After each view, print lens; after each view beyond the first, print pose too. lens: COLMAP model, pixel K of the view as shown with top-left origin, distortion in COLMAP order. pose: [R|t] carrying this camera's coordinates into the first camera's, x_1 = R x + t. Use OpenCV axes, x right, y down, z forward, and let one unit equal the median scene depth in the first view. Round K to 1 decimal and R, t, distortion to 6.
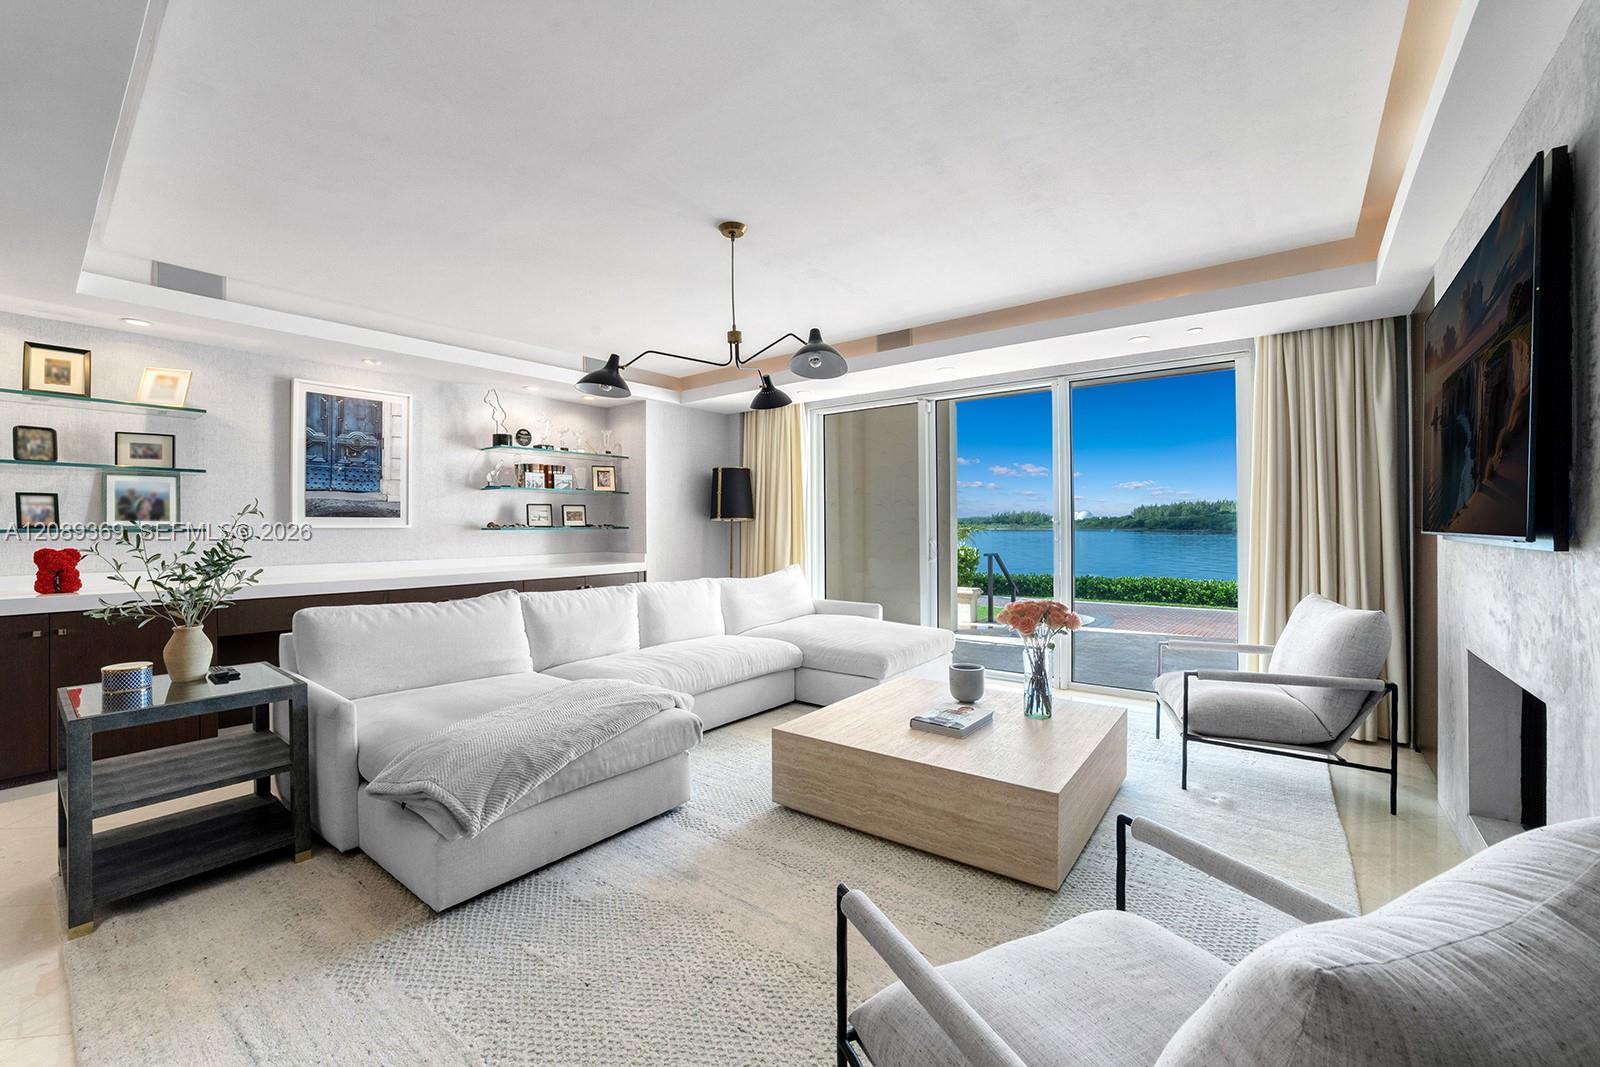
lens RADIAL K [[657.6, 0, 794.4], [0, 657.6, 522.0], [0, 0, 1]] dist [-0.032865, 0.000074]
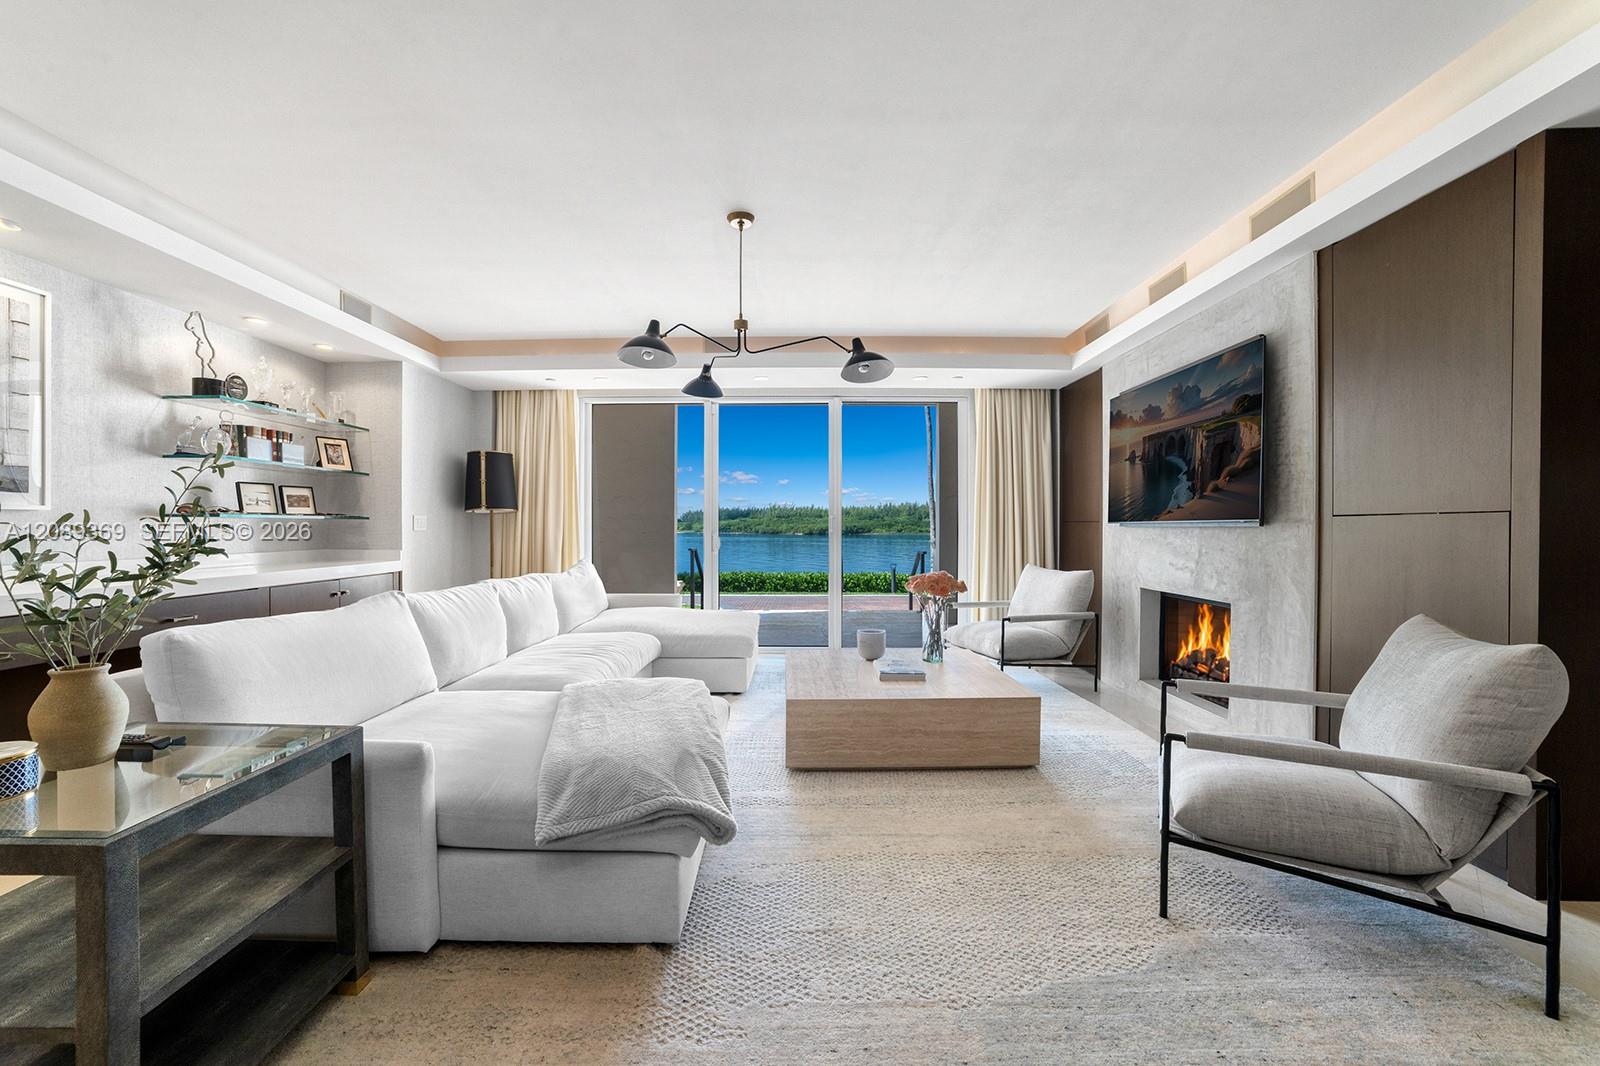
lens RADIAL K [[645.1, 0, 800.0], [0, 645.1, 533.0], [0, 0, 1]] dist [-0.049193, 0.019236]
pose [[0.787726, -0.000366, 0.616026, -0.358870], [-0.007195, 0.999926, 0.009796, 0.017583], [-0.615984, -0.012149, 0.787665, 0.087944]]
